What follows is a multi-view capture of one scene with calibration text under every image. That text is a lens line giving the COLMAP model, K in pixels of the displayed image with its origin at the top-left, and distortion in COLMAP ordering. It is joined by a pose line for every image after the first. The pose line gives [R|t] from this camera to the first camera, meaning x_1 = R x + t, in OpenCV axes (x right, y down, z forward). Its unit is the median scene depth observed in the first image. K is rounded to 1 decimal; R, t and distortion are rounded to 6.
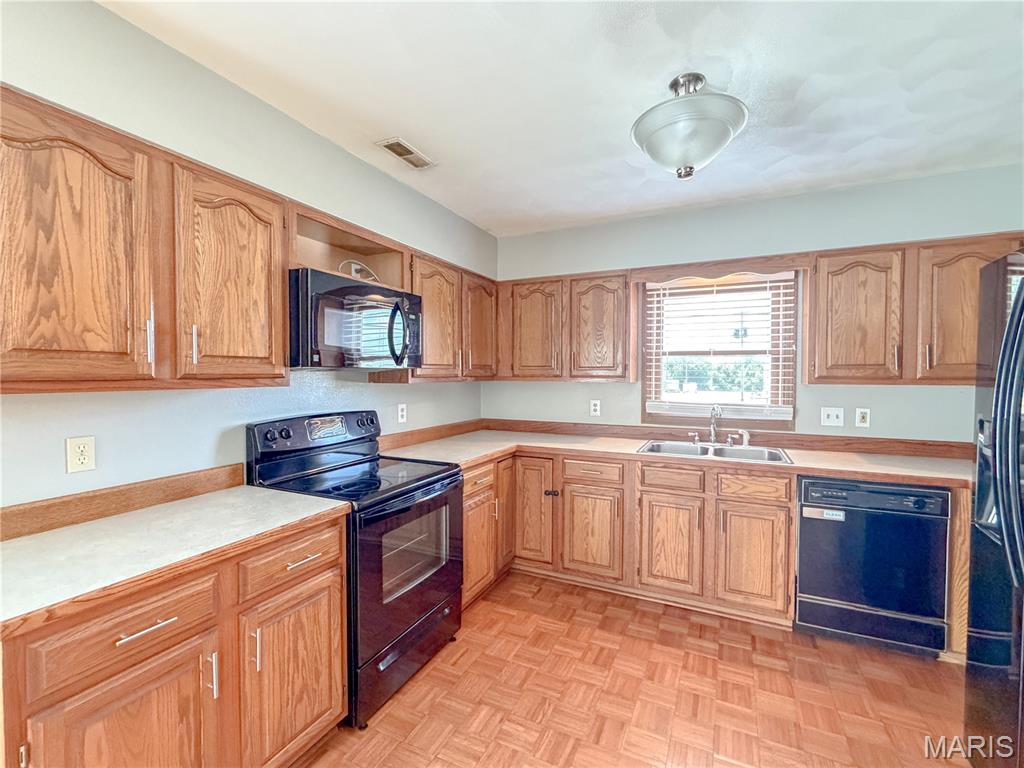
lens RADIAL K [[455.8, 0, 512.0], [0, 455.8, 384.0], [0, 0, 1]] dist [0.001965, 0.000105]
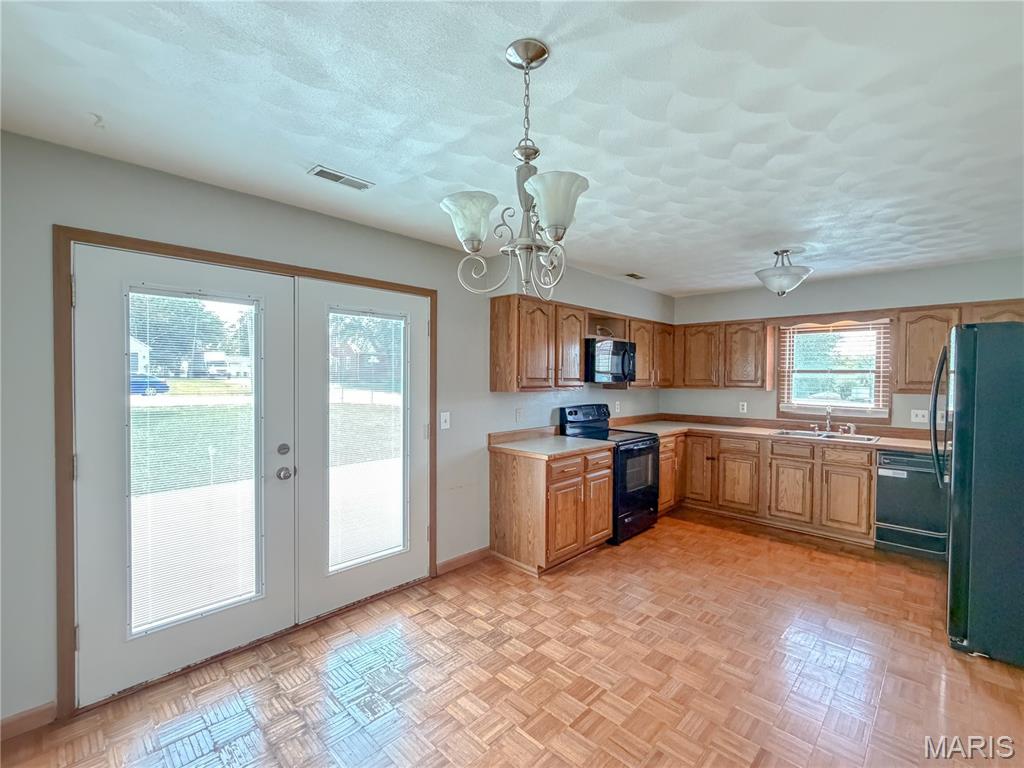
lens RADIAL K [[455.8, 0, 512.0], [0, 455.8, 384.0], [0, 0, 1]] dist [0.001965, 0.000105]
pose [[0.948601, 0.009748, -0.316325, -0.078735], [-0.013035, 0.999881, -0.008278, -0.002552], [0.316207, 0.011976, 0.948615, -0.816533]]
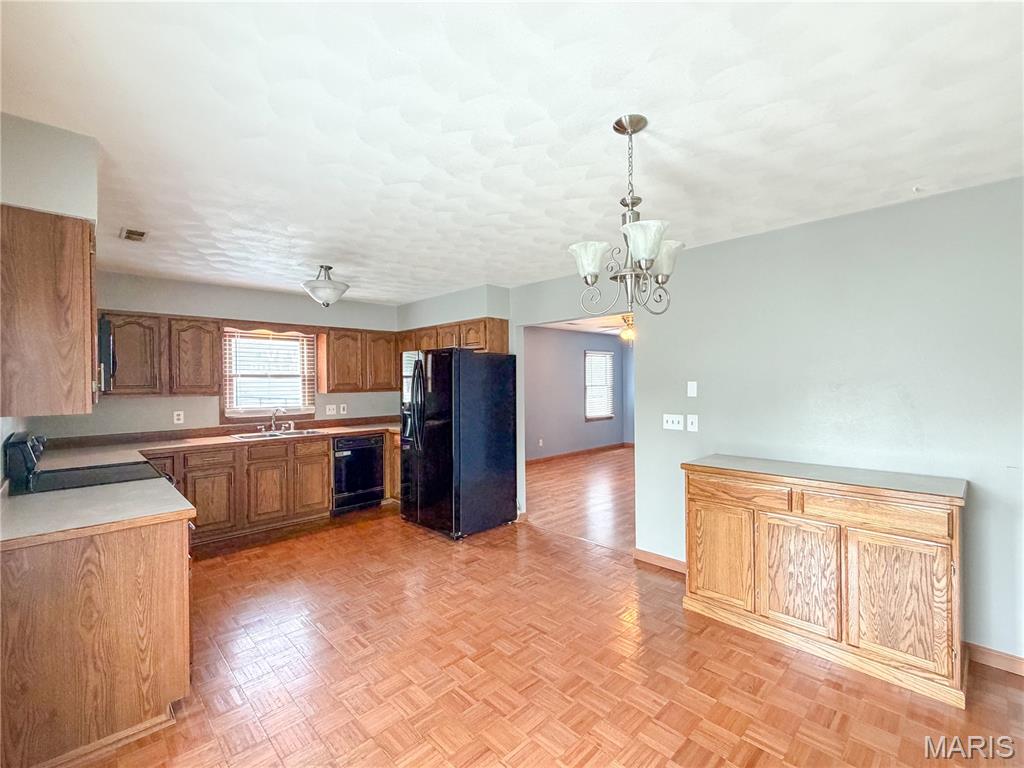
lens RADIAL K [[455.8, 0, 512.0], [0, 455.8, 384.0], [0, 0, 1]] dist [0.001965, 0.000105]
pose [[0.350100, -0.012077, 0.936634, -0.857976], [0.031621, 0.999499, 0.001068, -0.016031], [-0.936178, 0.029243, 0.350307, -0.410291]]
